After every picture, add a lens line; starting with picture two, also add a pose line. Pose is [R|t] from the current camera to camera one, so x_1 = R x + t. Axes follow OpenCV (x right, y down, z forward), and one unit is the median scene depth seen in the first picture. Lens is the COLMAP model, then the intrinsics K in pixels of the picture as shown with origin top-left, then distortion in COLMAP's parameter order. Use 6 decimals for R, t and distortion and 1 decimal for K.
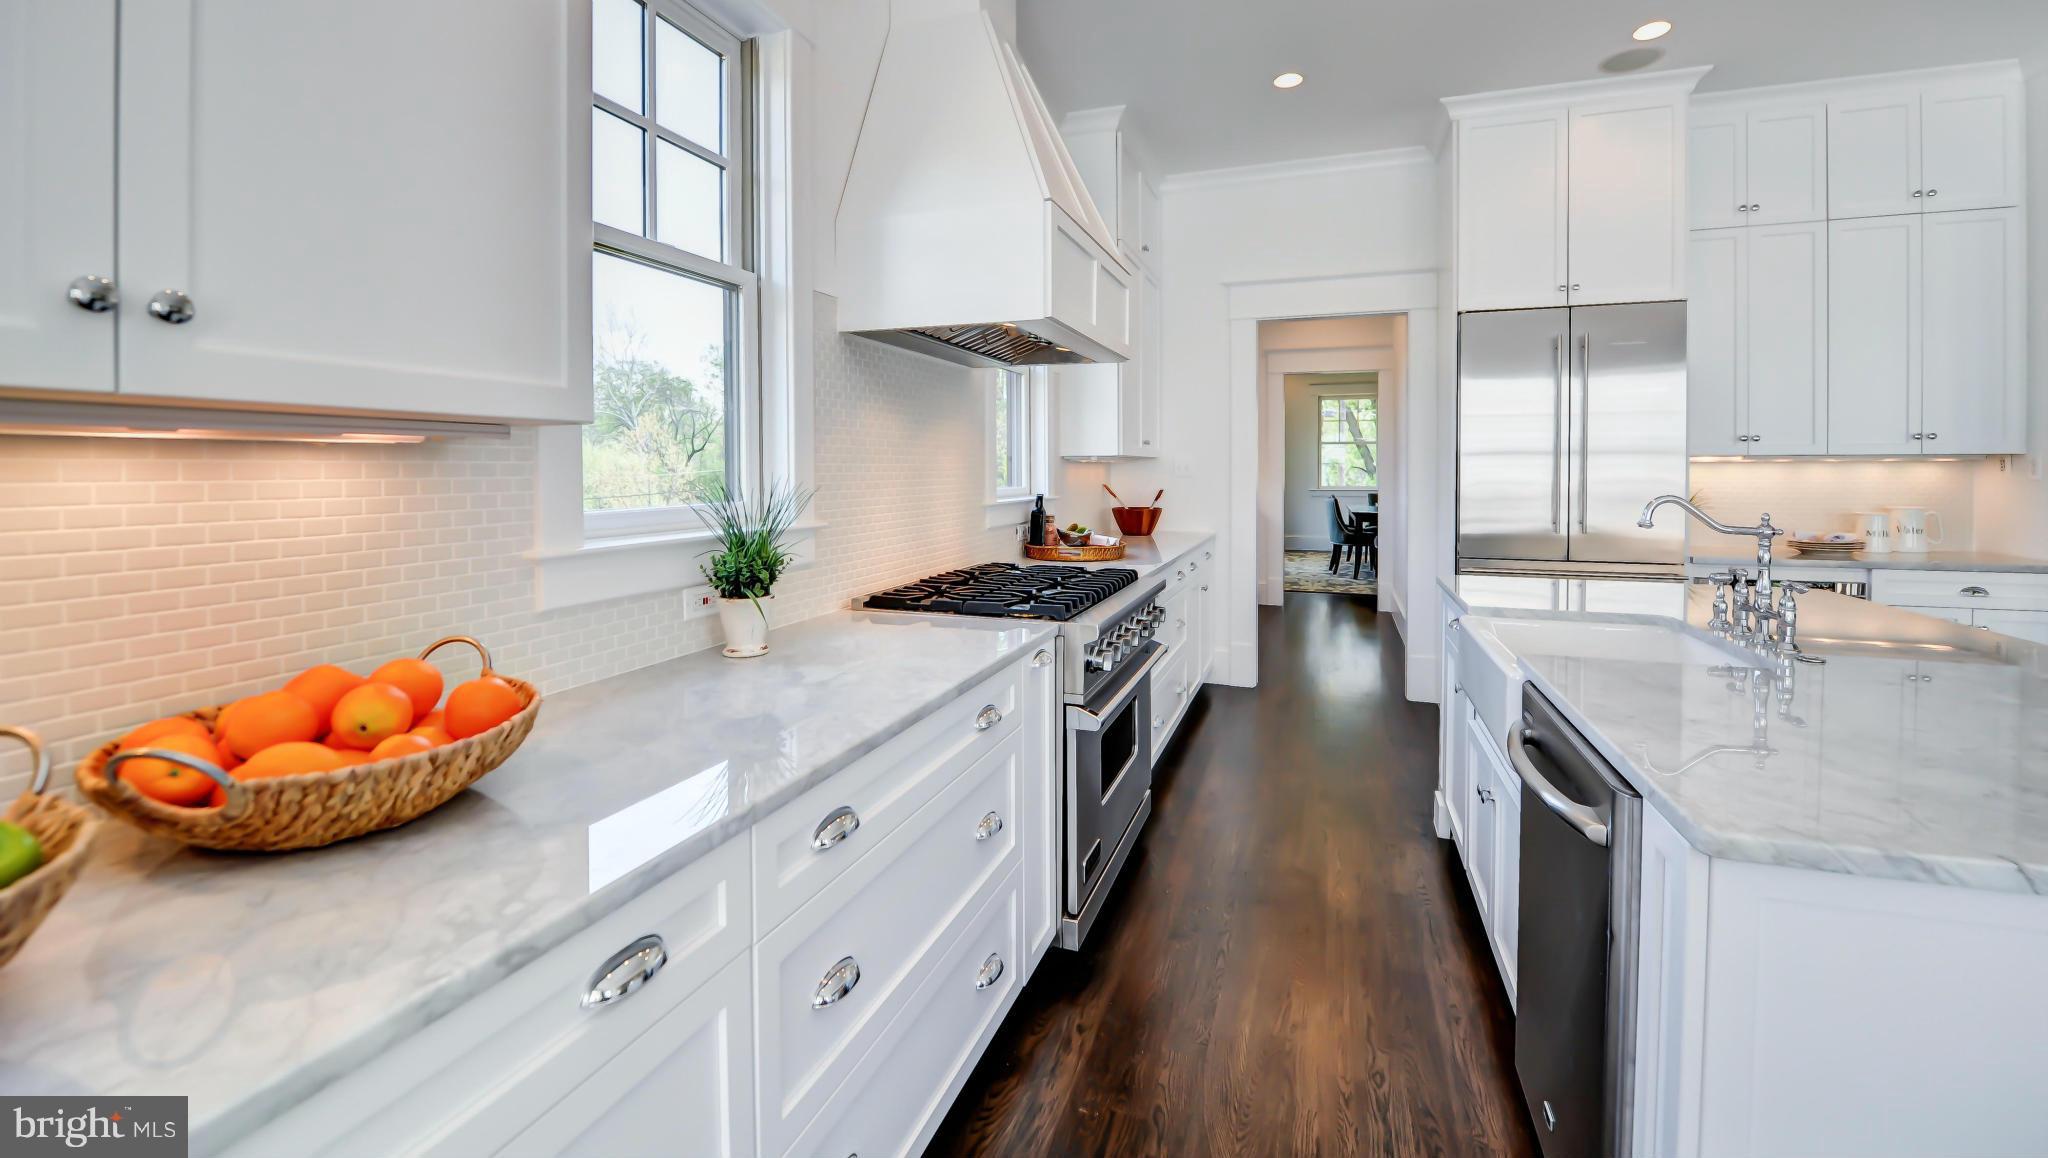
lens RADIAL K [[821.1, 0, 1050.9], [0, 821.1, 478.5], [0, 0, 1]] dist [-0.017348, -0.000500]
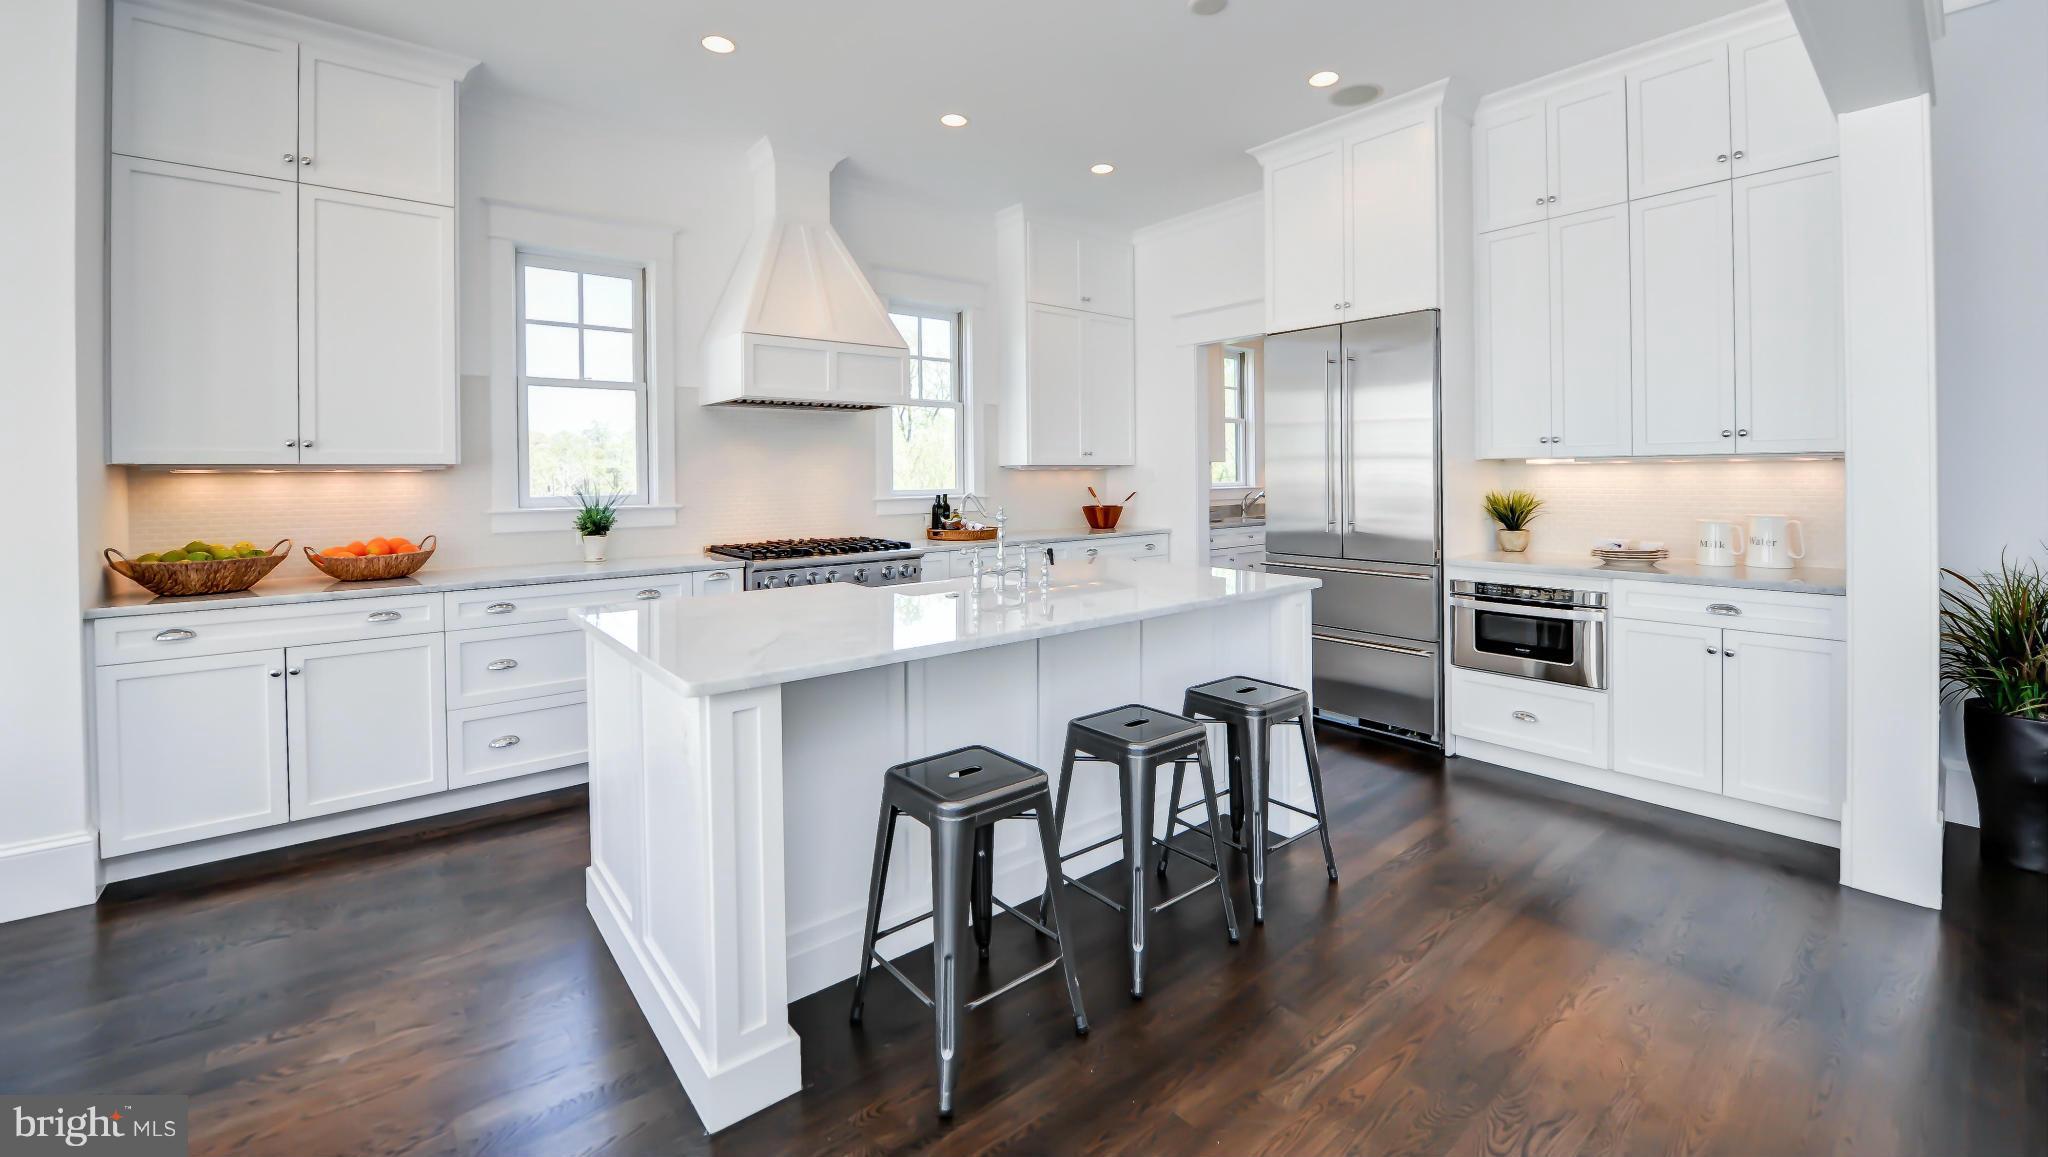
lens RADIAL K [[821.1, 0, 1050.9], [0, 821.1, 478.0], [0, 0, 1]] dist [-0.017348, -0.000500]
pose [[0.859257, -0.003147, -0.511534, 0.847802], [0.000871, 0.999989, -0.004689, -0.000573], [0.511543, 0.003584, 0.859250, -0.130617]]
